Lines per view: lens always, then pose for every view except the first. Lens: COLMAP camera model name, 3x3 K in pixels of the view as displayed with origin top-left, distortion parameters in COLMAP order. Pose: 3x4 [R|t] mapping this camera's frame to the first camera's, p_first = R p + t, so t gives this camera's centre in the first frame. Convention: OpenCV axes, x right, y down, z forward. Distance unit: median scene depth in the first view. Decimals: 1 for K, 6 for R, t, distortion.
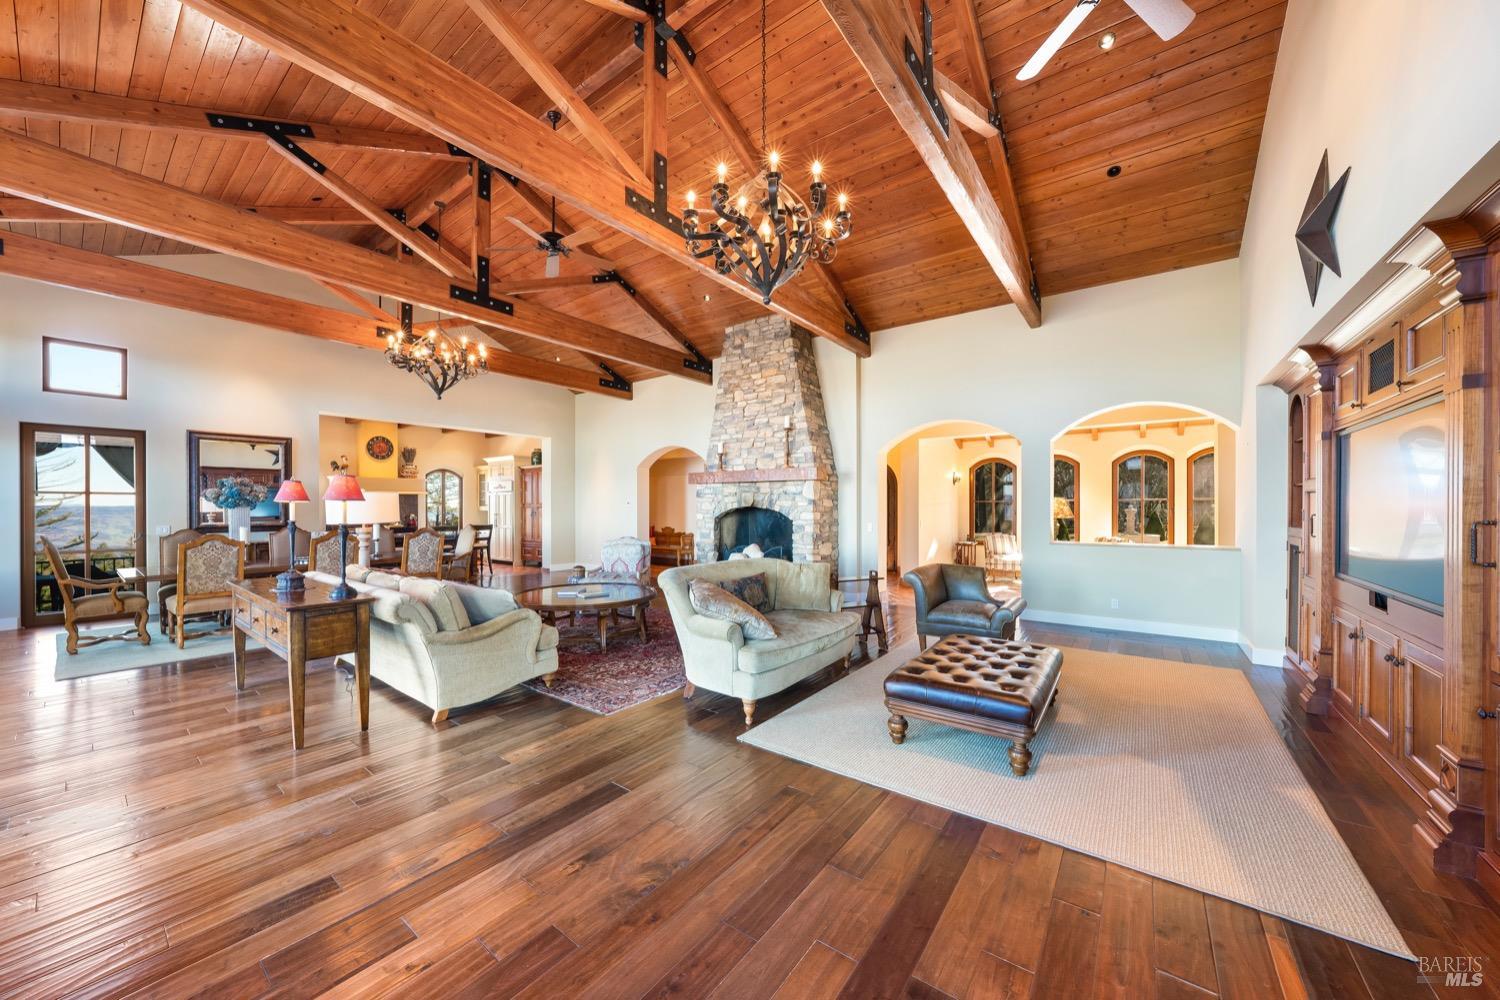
lens RADIAL K [[554.0, 0, 763.6], [0, 554.0, 509.0], [0, 0, 1]] dist [-0.017896, -0.000095]
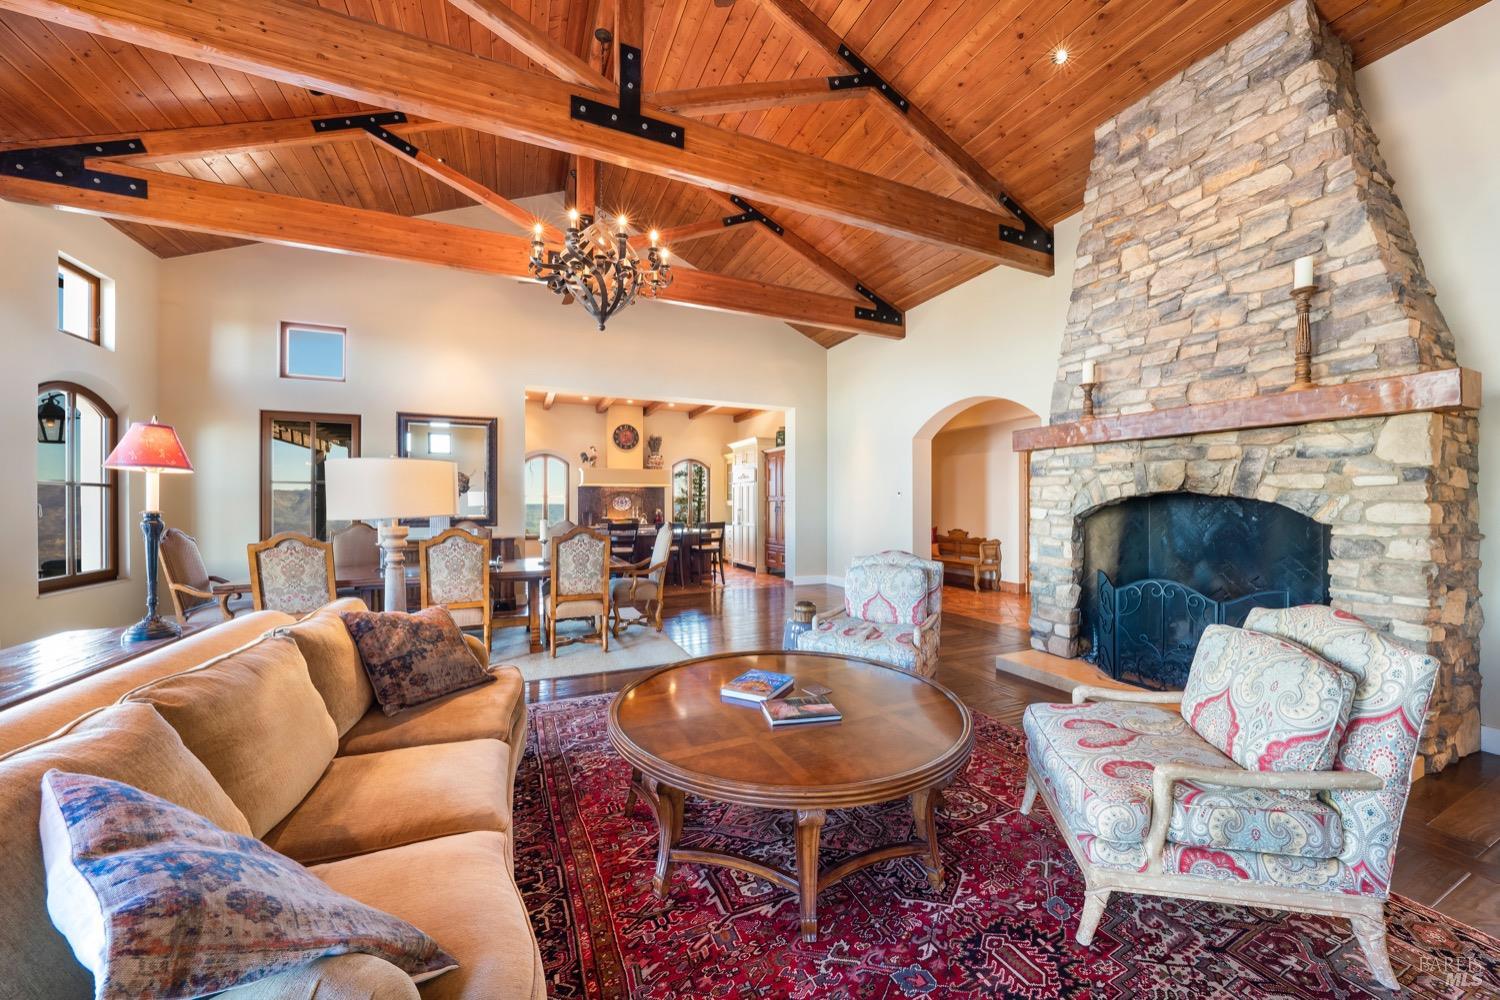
lens RADIAL K [[554.1, 0, 734.9], [0, 554.1, 500.0], [0, 0, 1]] dist [-0.013800, 0.001968]
pose [[0.861541, -0.003853, -0.507673, -0.100621], [-0.002450, 0.999928, -0.011747, 0.007983], [0.507682, 0.011365, 0.861470, 0.428375]]
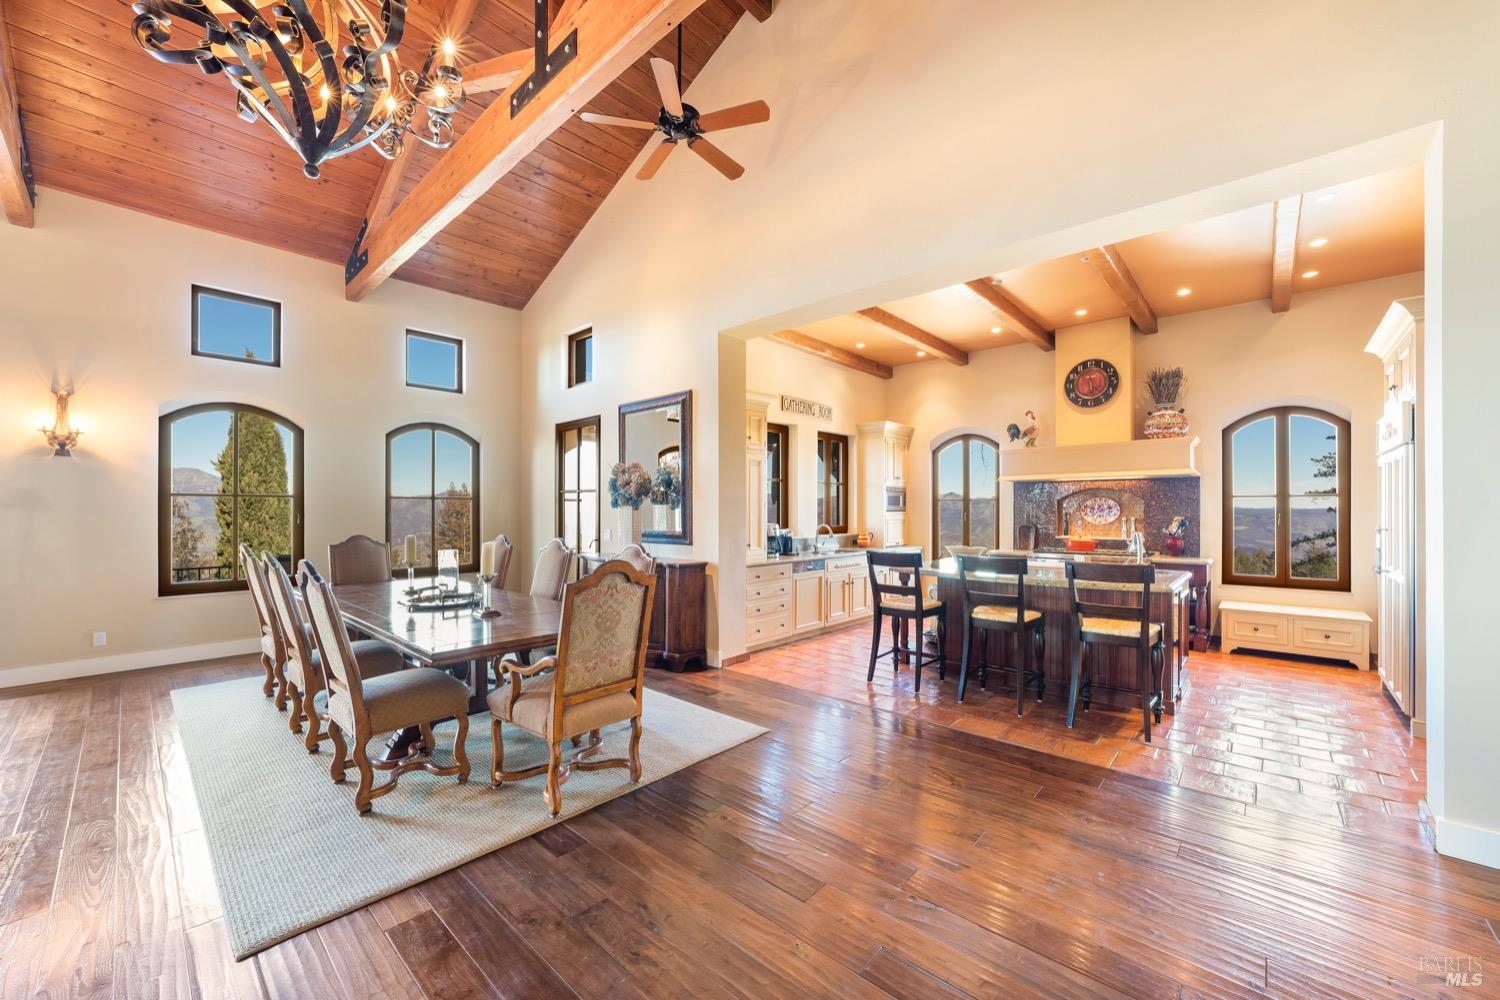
lens RADIAL K [[579.0, 0, 755.0], [0, 579.0, 508.4], [0, 0, 1]] dist [-0.012583, 0.001853]
pose [[-0.100003, -0.002244, -0.994985, -0.239728], [-0.002216, 0.999995, -0.002033, 0.001044], [0.994985, 0.002002, -0.100008, 1.109459]]
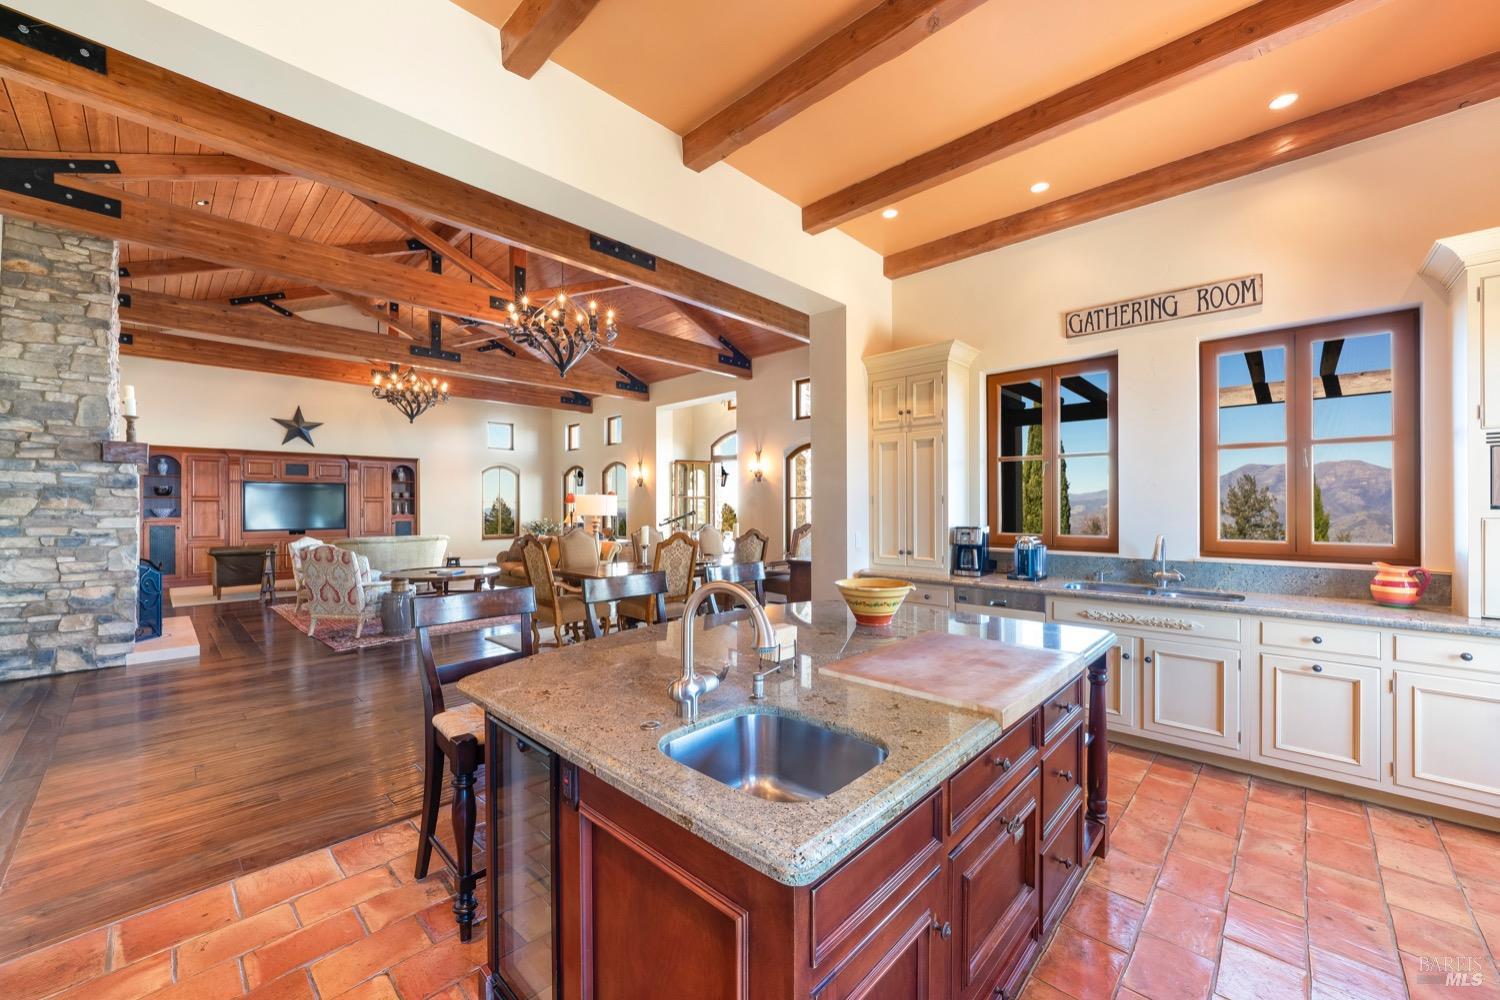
lens RADIAL K [[579.0, 0, 725.4], [0, 579.0, 506.4], [0, 0, 1]] dist [-0.012583, 0.001853]
pose [[-0.989680, 0.004818, 0.143213, -0.817398], [0.004987, 0.999987, 0.000816, -0.000237], [-0.143207, 0.001522, -0.989692, 1.565040]]
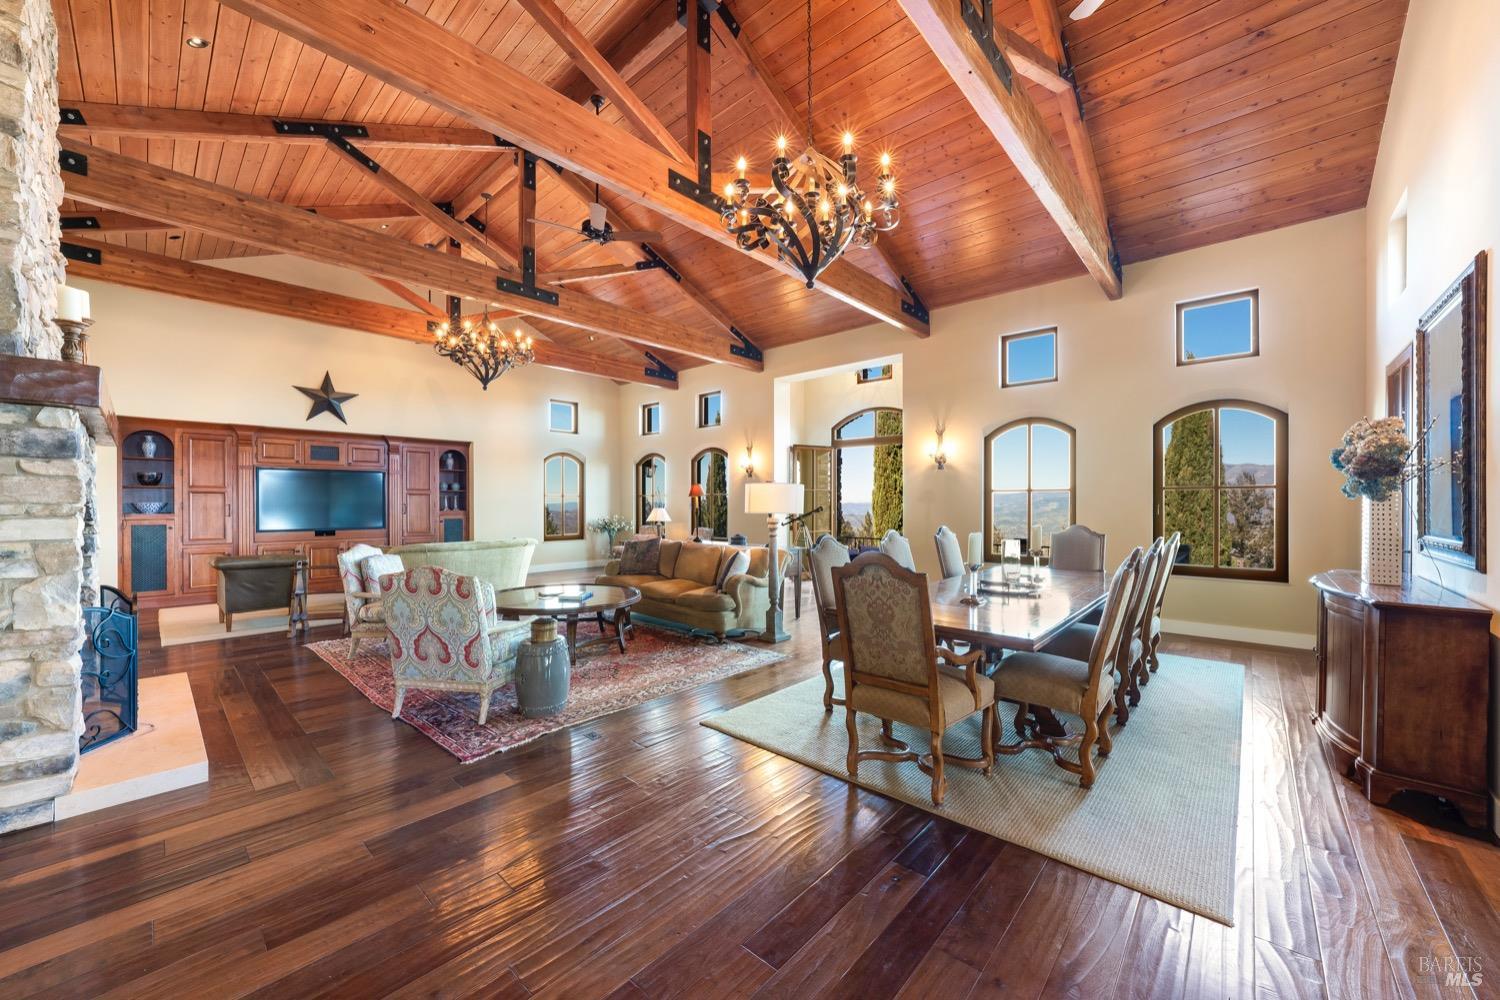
lens RADIAL K [[554.1, 0, 721.4], [0, 554.1, 505.5], [0, 0, 1]] dist [-0.013800, 0.001968]
pose [[-0.992772, 0.001898, 0.120000, -0.472481], [0.002712, 0.999974, 0.006621, 0.001287], [-0.119984, 0.006899, -0.992752, 1.289360]]
